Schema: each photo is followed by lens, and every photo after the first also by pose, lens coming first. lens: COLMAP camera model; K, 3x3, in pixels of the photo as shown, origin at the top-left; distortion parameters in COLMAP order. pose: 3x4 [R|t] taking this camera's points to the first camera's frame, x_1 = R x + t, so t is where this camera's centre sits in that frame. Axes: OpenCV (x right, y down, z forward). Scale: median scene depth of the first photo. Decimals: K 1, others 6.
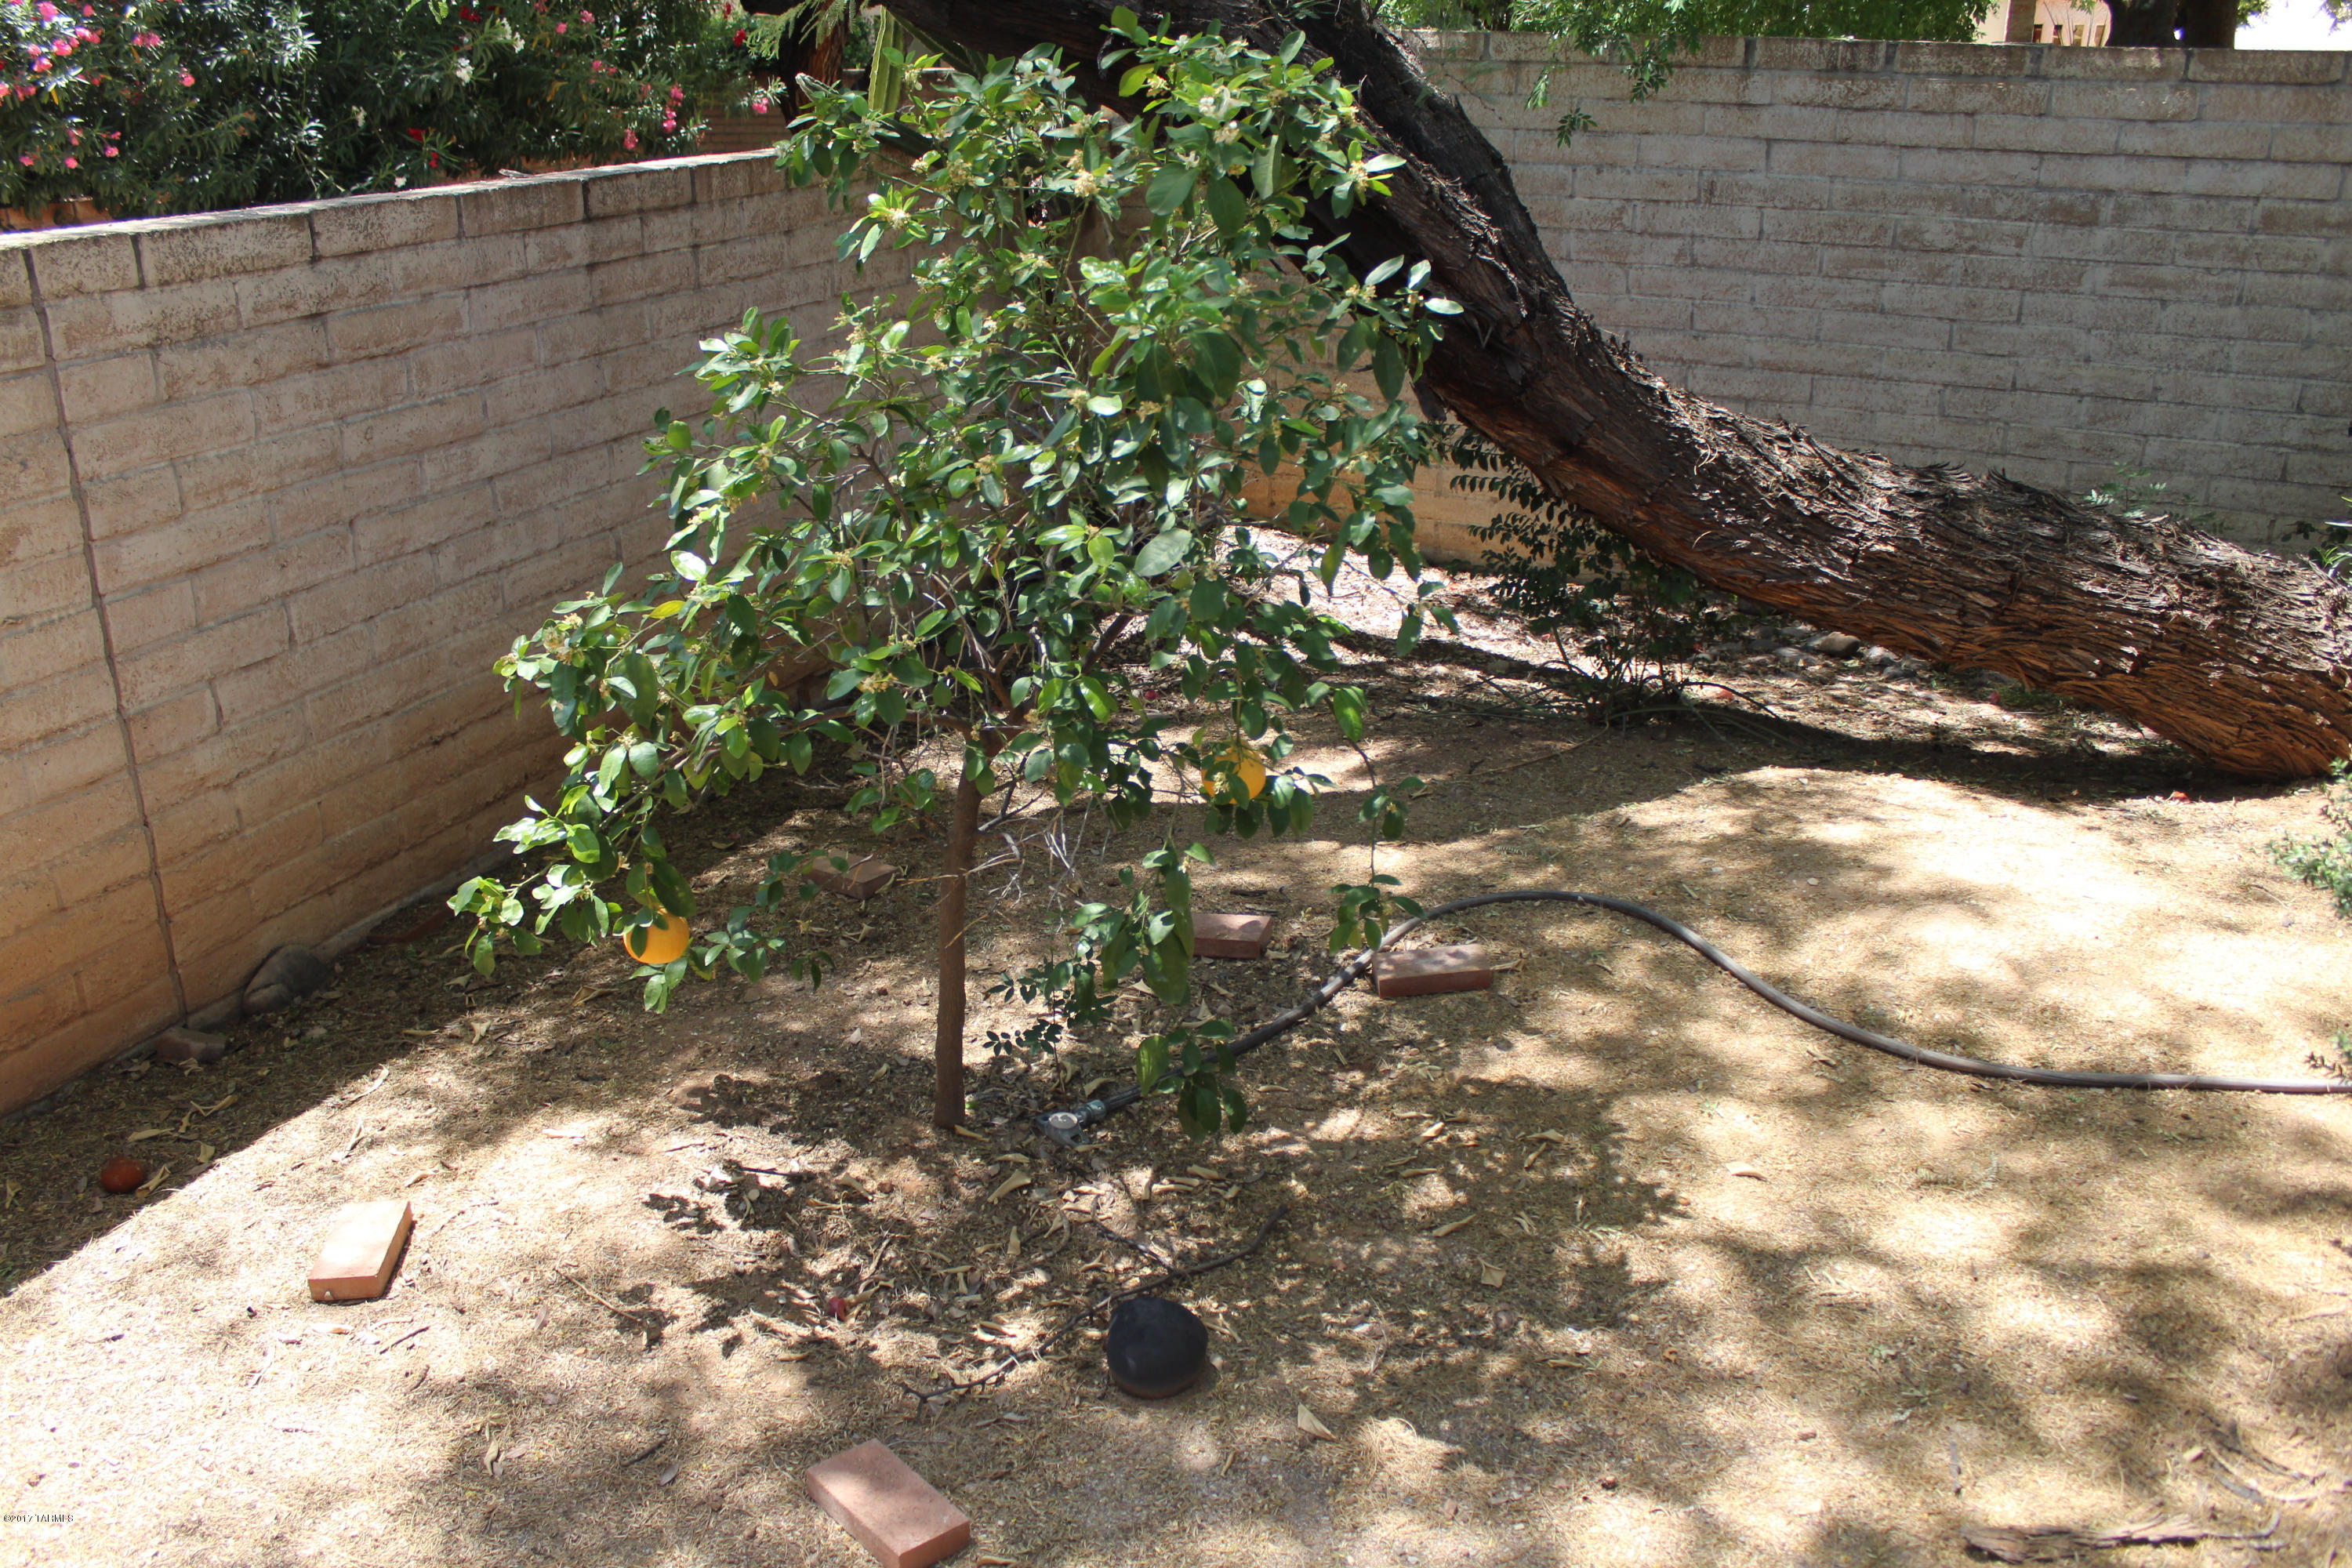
lens RADIAL K [[1959.6, 0, 1163.6], [0, 1959.6, 788.3], [0, 0, 1]] dist [-0.162708, 0.144965]
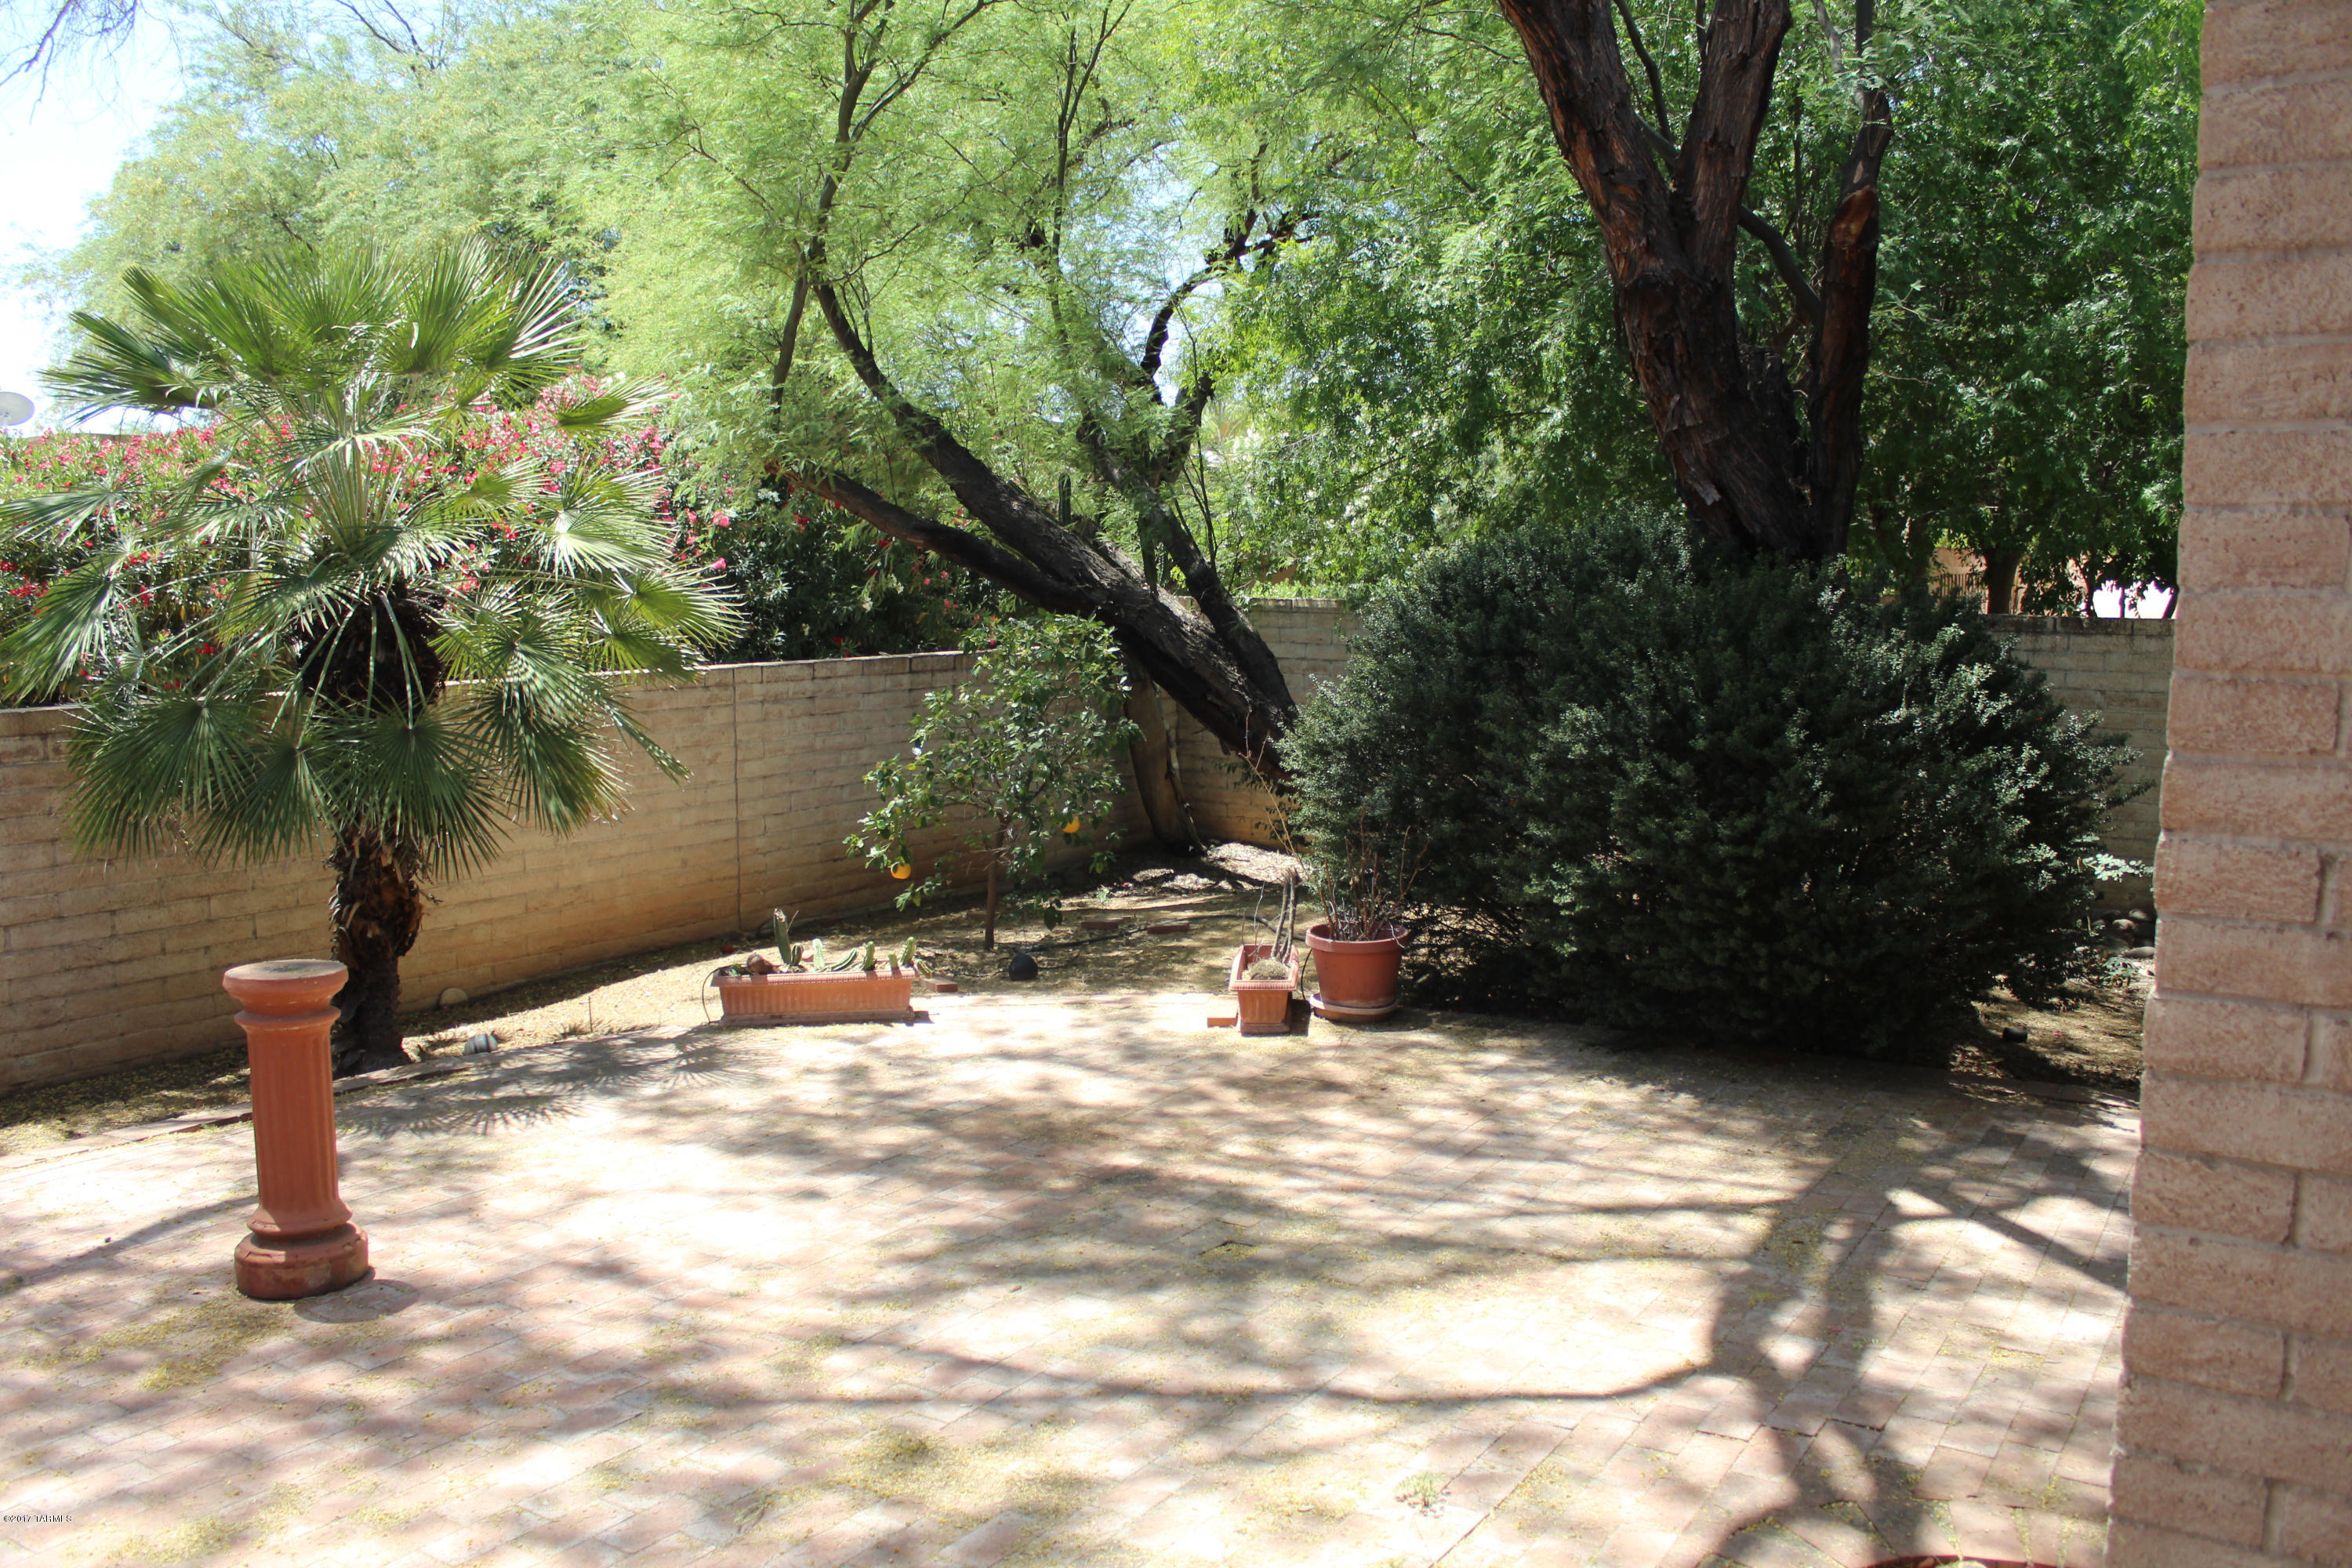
lens RADIAL K [[1959.6, 0, 1163.6], [0, 1959.6, 788.3], [0, 0, 1]] dist [-0.162708, 0.144965]
pose [[0.983395, 0.023221, -0.179989, 0.494889], [-0.068962, 0.965199, -0.252261, 0.478121], [0.167867, 0.260484, 0.950773, -1.359808]]
